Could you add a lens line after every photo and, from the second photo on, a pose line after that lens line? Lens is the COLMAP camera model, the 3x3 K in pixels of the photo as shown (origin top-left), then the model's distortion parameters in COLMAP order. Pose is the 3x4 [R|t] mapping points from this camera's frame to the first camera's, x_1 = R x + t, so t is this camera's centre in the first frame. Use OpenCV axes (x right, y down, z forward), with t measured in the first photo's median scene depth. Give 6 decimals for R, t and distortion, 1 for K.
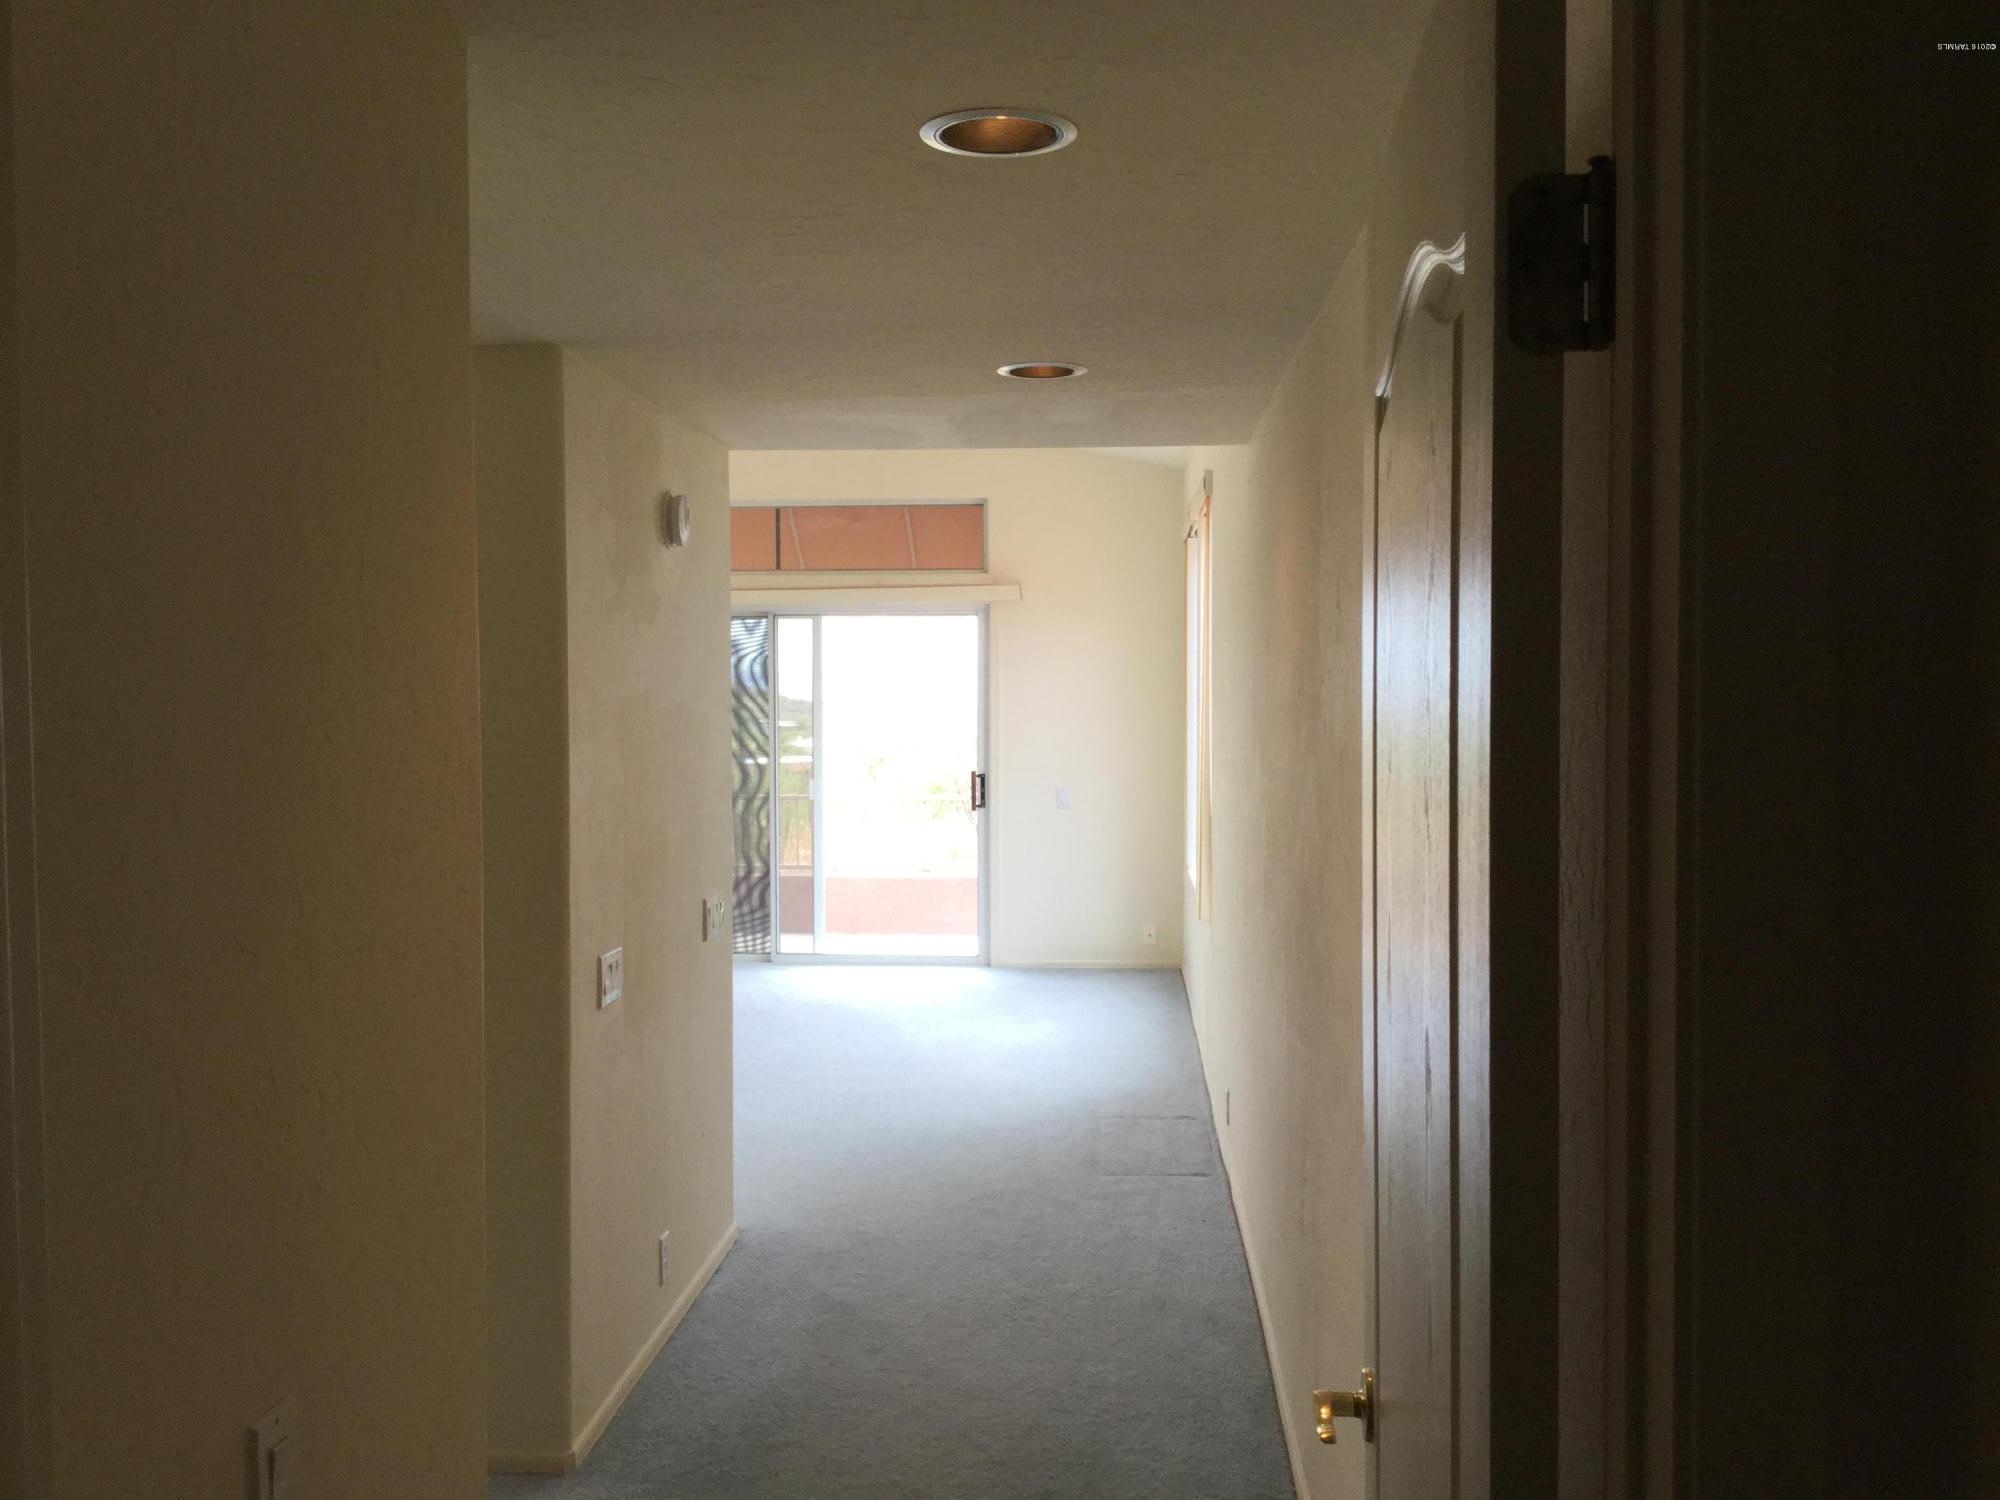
lens RADIAL K [[1824.5, 0, 1000.7], [0, 1824.5, 747.9], [0, 0, 1]] dist [0.101773, -0.044117]
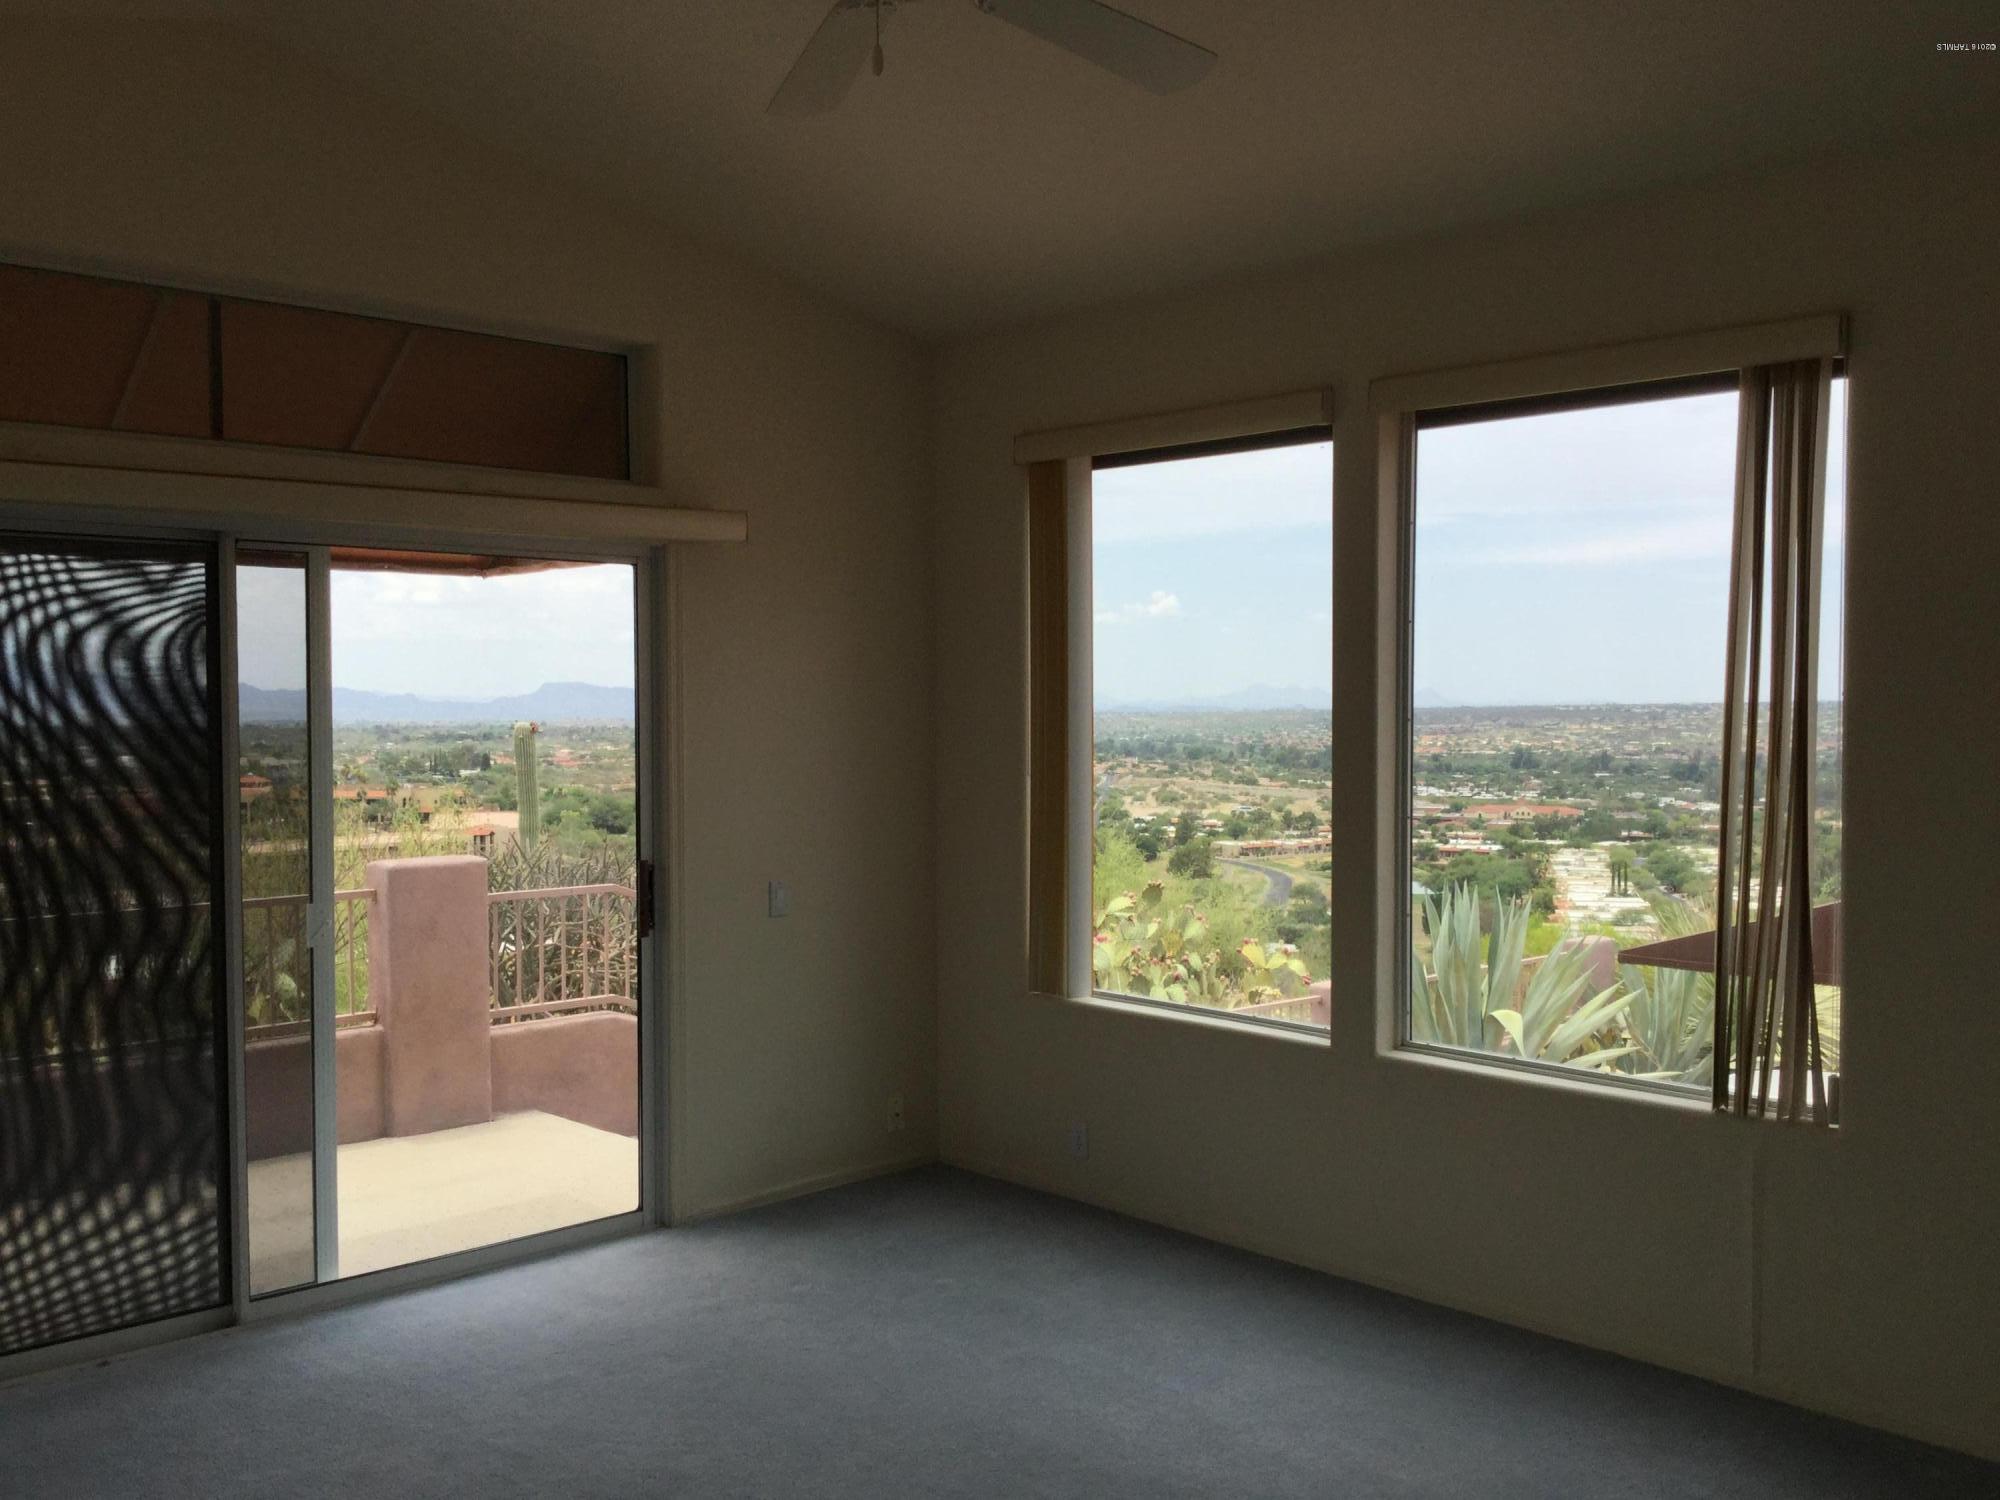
lens RADIAL K [[1824.5, 0, 983.5], [0, 1824.5, 742.7], [0, 0, 1]] dist [0.101773, -0.044117]
pose [[0.966369, -0.015367, 0.256699, -0.056991], [0.007384, 0.999459, 0.032034, -0.039757], [-0.257053, -0.029062, 0.965960, 0.488082]]
